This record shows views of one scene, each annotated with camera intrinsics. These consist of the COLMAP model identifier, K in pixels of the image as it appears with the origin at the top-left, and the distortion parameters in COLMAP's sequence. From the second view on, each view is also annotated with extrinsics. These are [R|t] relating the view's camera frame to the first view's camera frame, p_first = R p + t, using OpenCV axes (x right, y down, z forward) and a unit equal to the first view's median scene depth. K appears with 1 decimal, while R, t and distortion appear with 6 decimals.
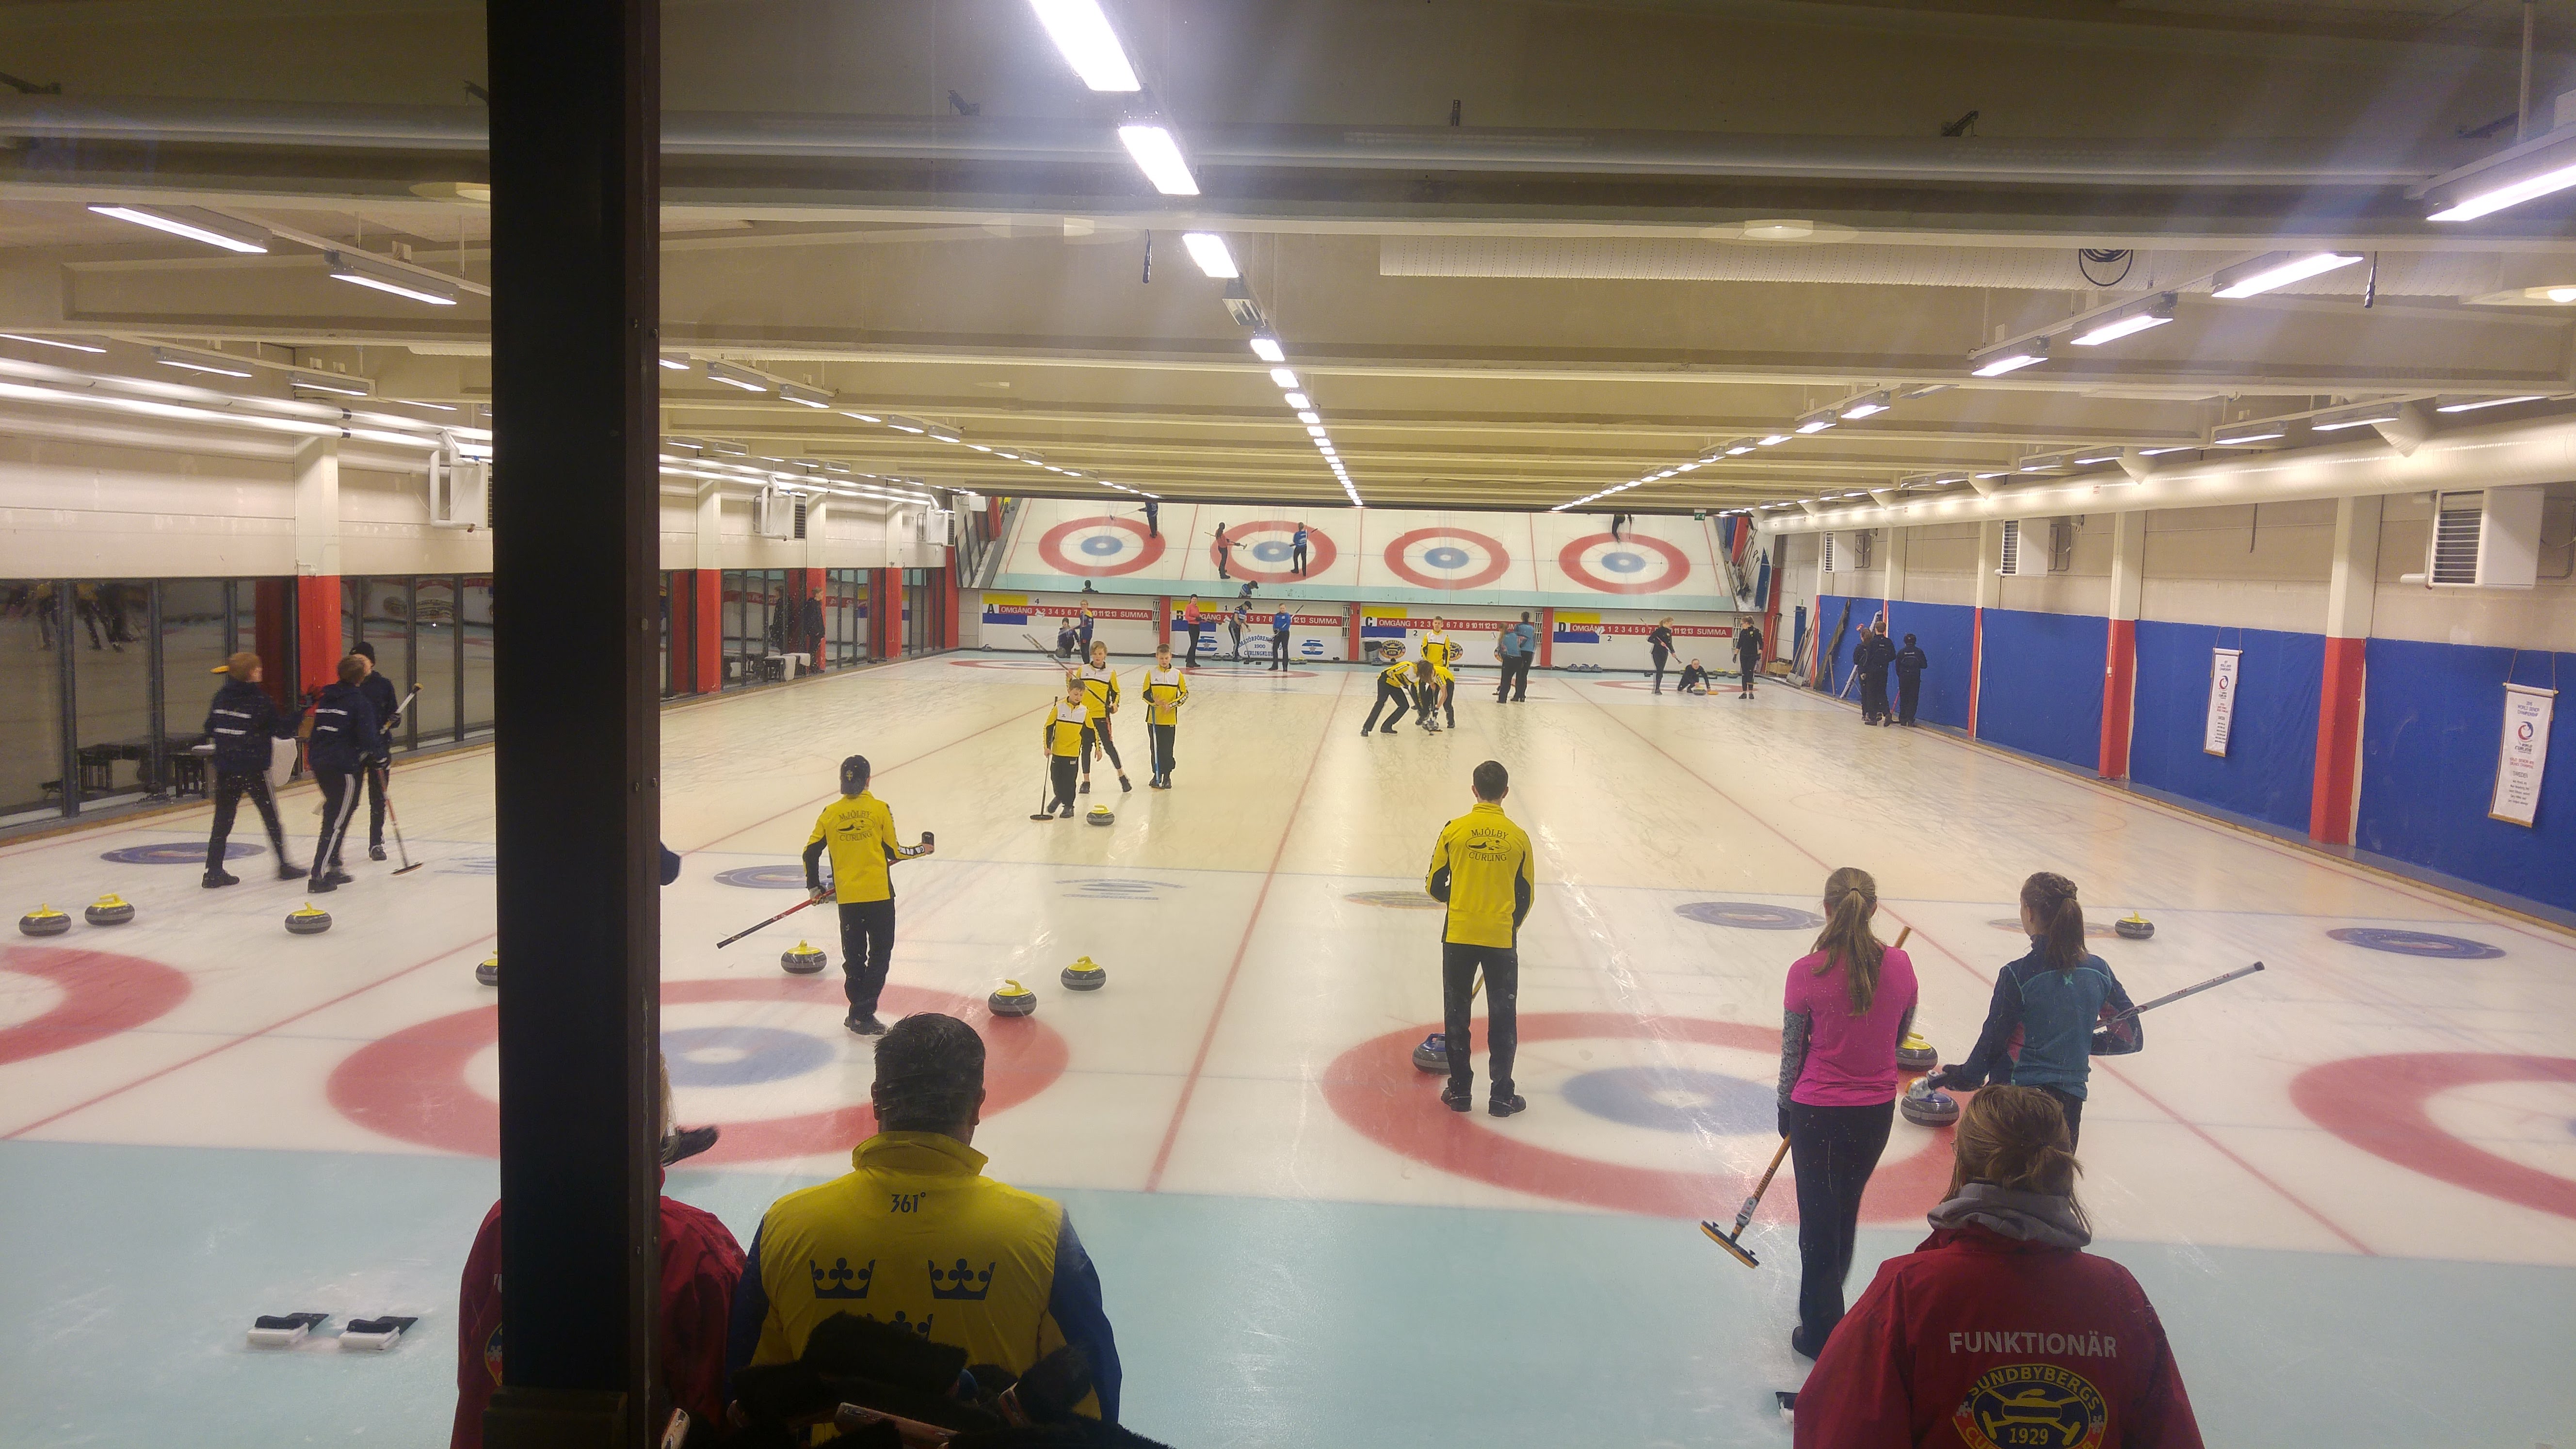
lens RADIAL K [[1997.6, 0, 1225.4], [0, 1997.6, 725.5], [0, 0, 1]] dist [0.124273, -0.253762]
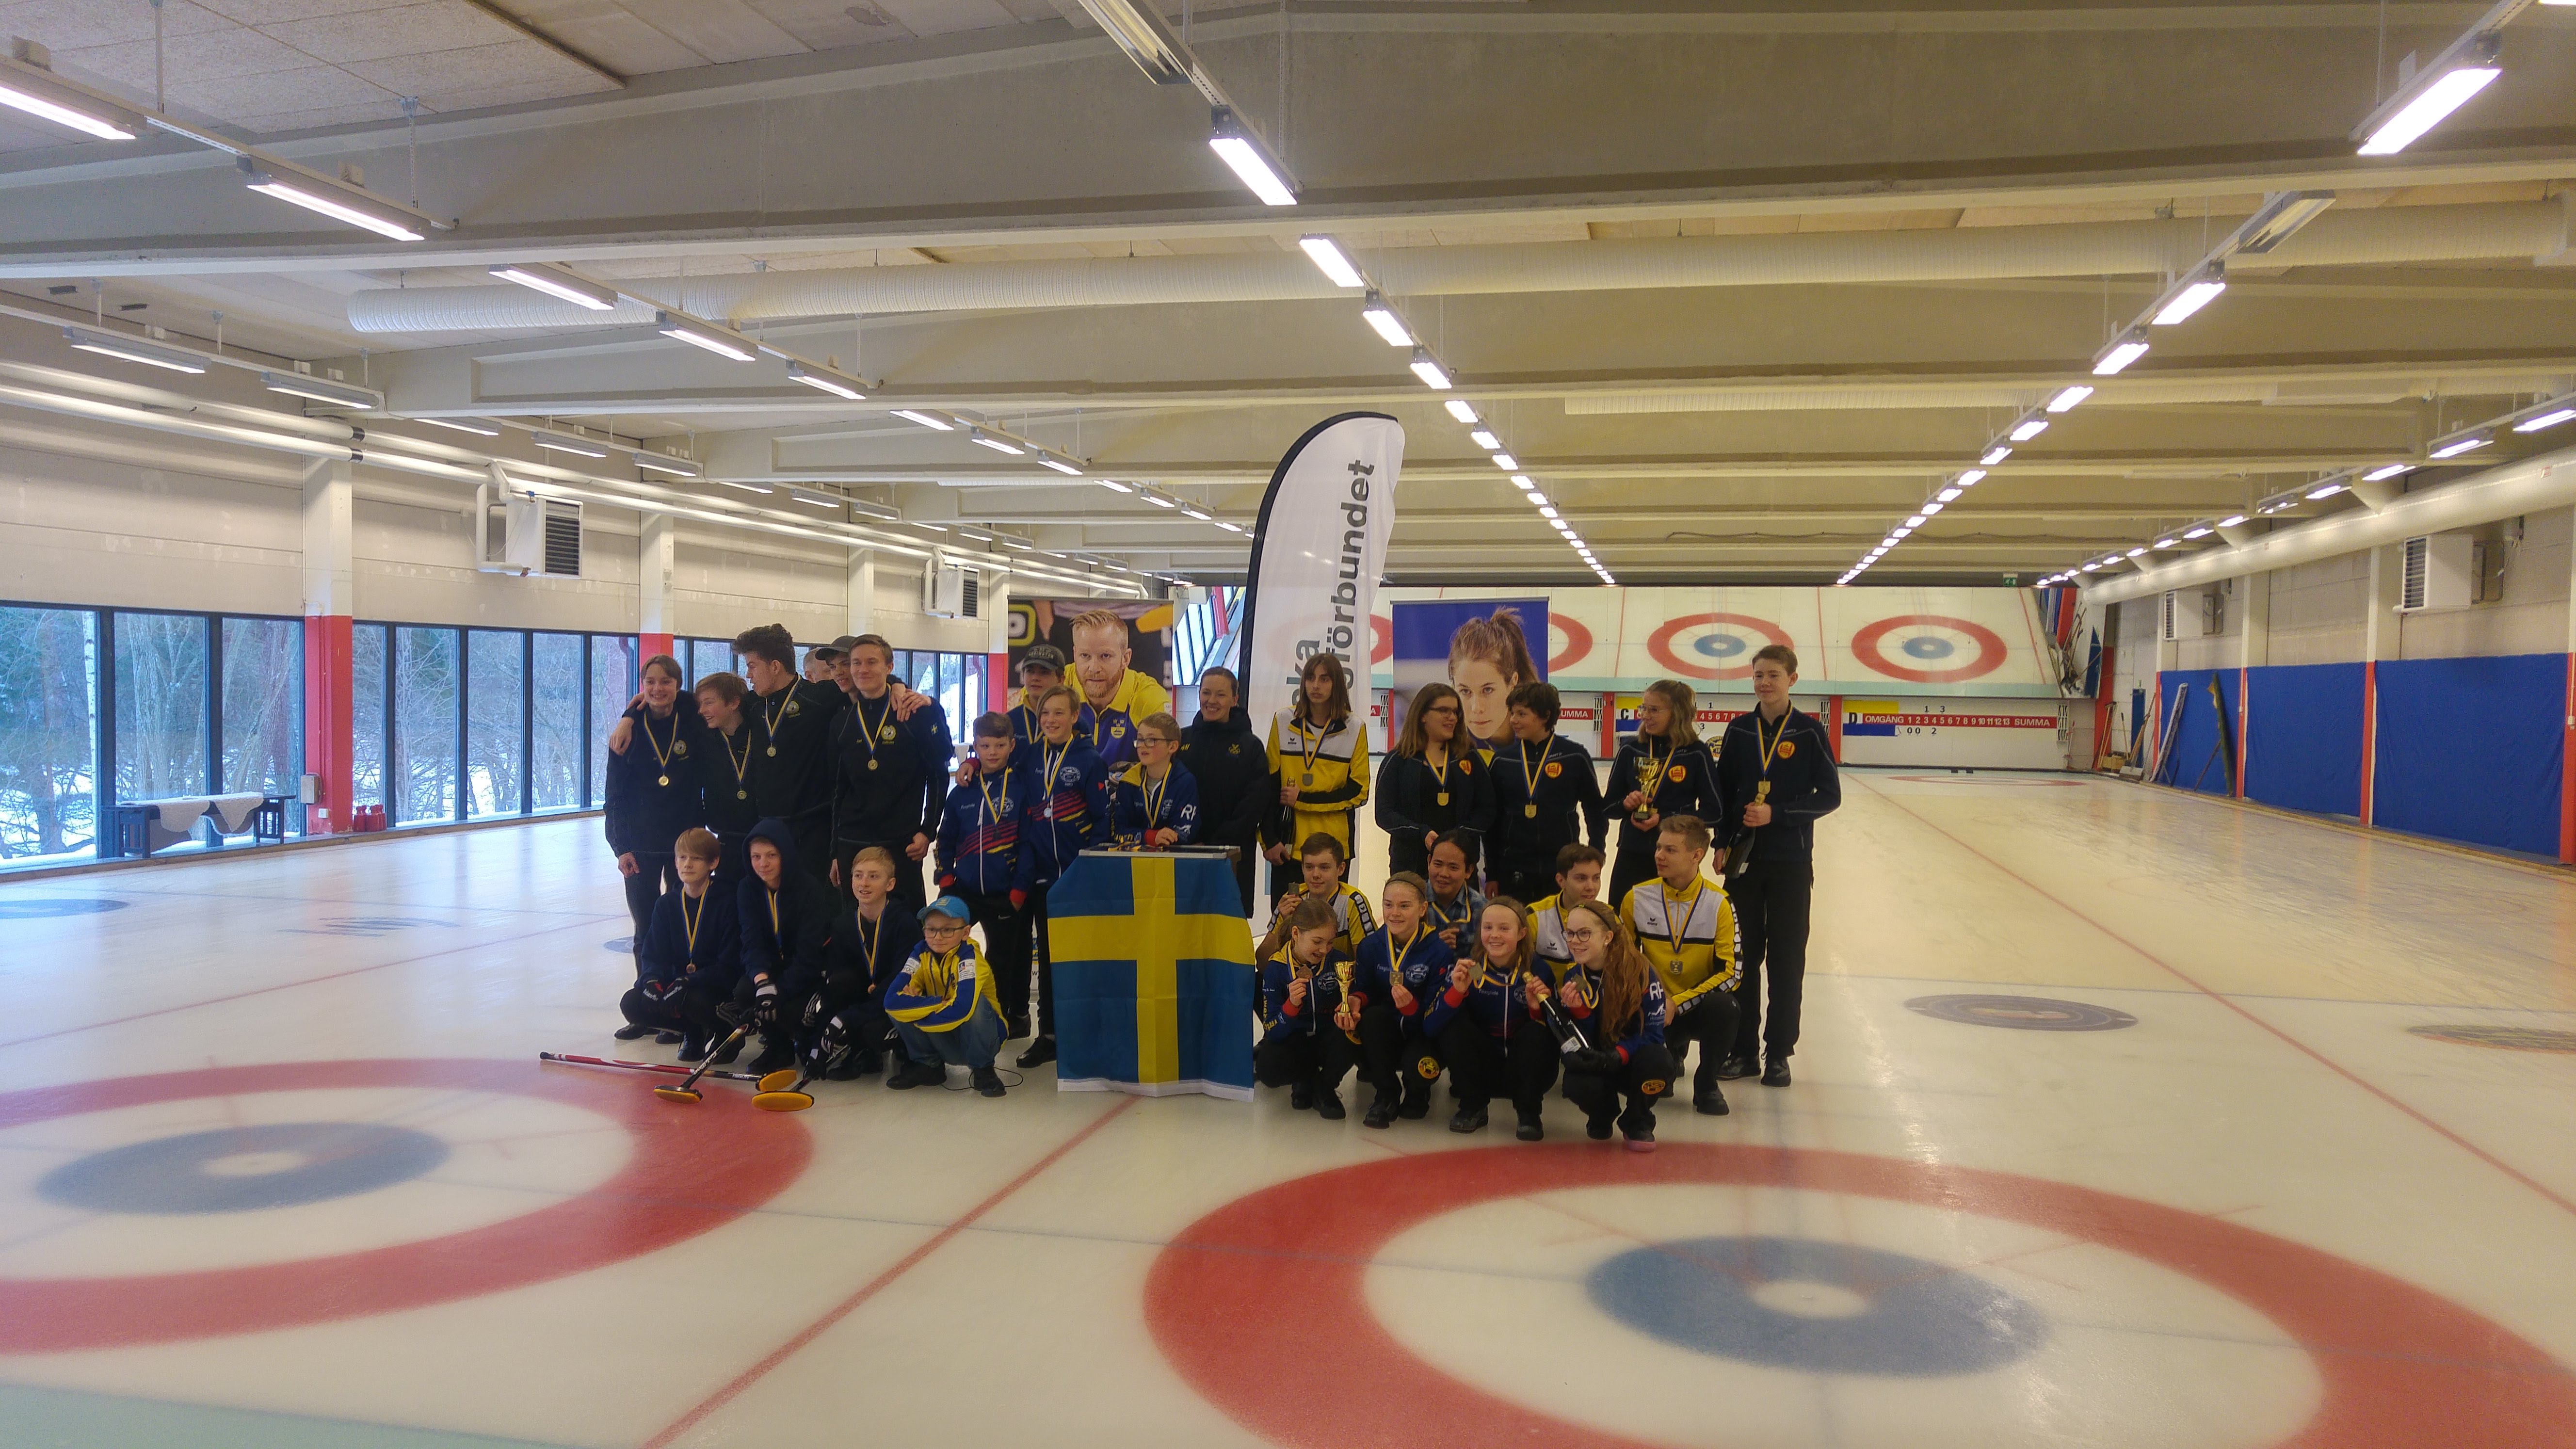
lens RADIAL K [[1981.7, 0, 1194.3], [0, 1981.7, 748.9], [0, 0, 1]] dist [-0.011830, 0.116391]
pose [[0.984852, -0.007170, -0.173246, 0.047759], [-0.003076, 0.998265, -0.058800, 0.021208], [0.173367, 0.058442, 0.983122, 0.133454]]
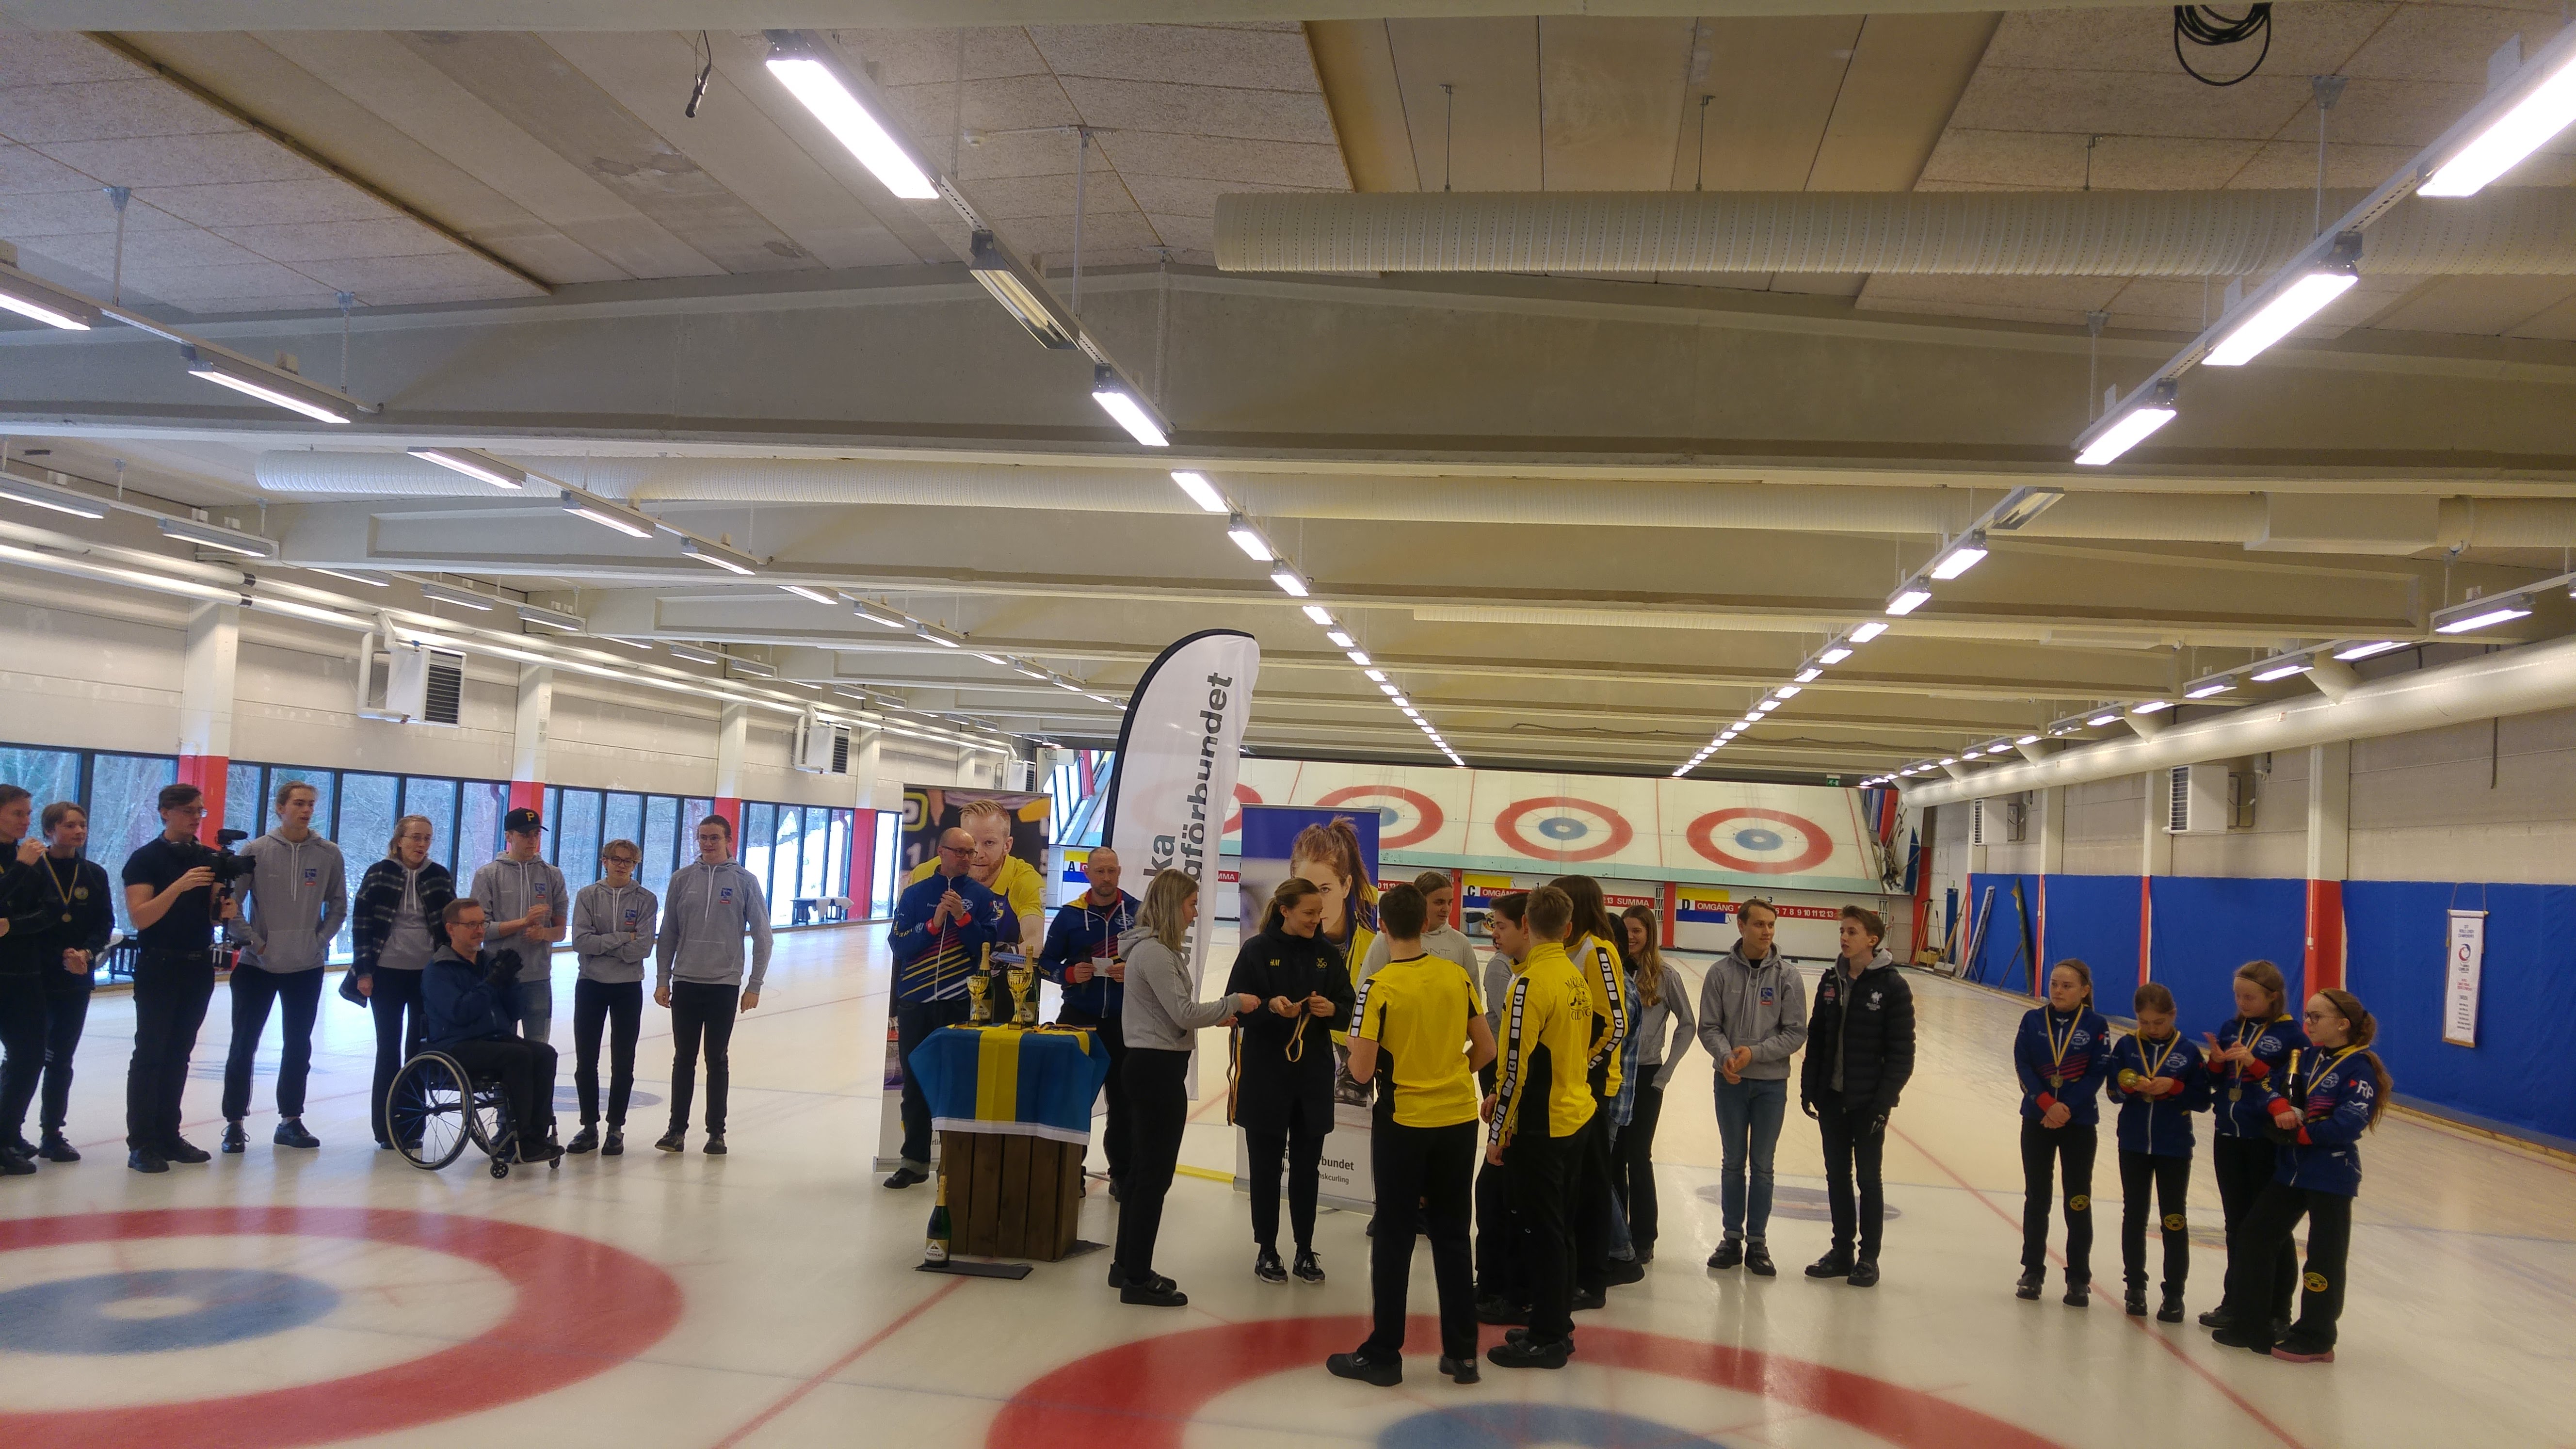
lens RADIAL K [[1981.7, 0, 1194.3], [0, 1981.7, 748.9], [0, 0, 1]] dist [-0.011830, 0.116391]
pose [[0.994169, 0.023019, -0.105349, 0.051939], [-0.037504, 0.989770, -0.137655, 0.017529], [0.101103, 0.140803, 0.984862, 0.107930]]
